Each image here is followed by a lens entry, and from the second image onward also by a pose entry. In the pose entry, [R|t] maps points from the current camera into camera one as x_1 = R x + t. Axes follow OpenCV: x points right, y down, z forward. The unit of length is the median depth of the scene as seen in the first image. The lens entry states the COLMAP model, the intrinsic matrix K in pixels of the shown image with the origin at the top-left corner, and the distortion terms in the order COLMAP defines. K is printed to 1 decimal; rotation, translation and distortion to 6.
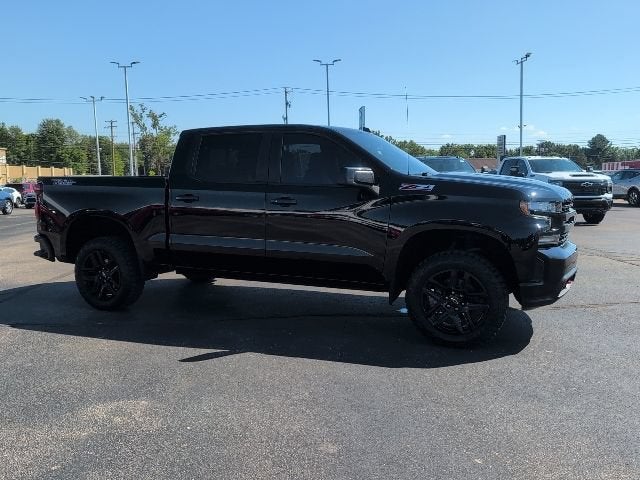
lens RADIAL K [[556.2, 0, 320.0], [0, 556.2, 240.0], [0, 0, 1]] dist [-0.032510, -0.002562]
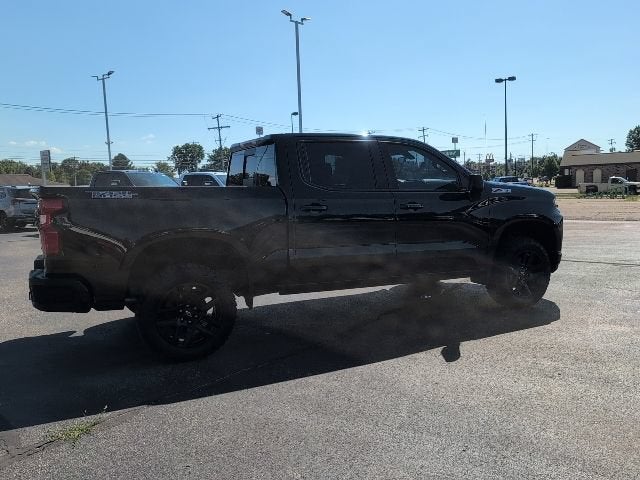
lens RADIAL K [[549.7, 0, 320.0], [0, 549.7, 240.0], [0, 0, 1]] dist [0.005615, 0.001178]
pose [[0.662172, -0.078412, 0.745238, -0.880362], [0.101908, 0.994694, 0.014110, -0.032855], [-0.742390, 0.066602, 0.666650, 0.379576]]
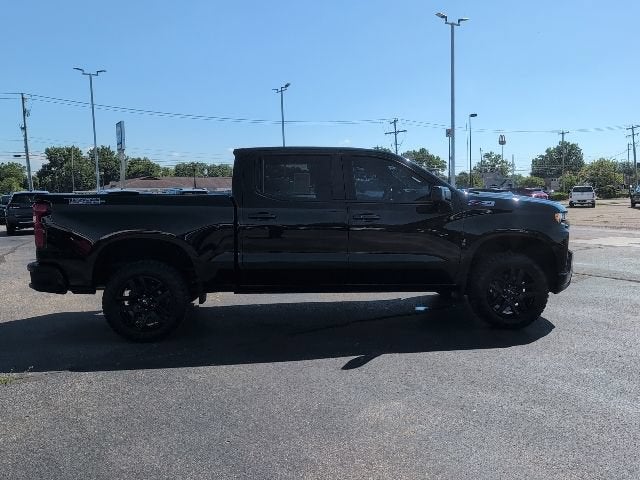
lens RADIAL K [[544.1, 0, 320.0], [0, 544.1, 240.0], [0, 0, 1]] dist [0.039974, 0.001315]
pose [[0.883056, -0.039515, 0.467601, -0.588167], [0.053932, 0.998392, -0.017479, -0.008935], [-0.466158, 0.040653, 0.883767, 0.077233]]
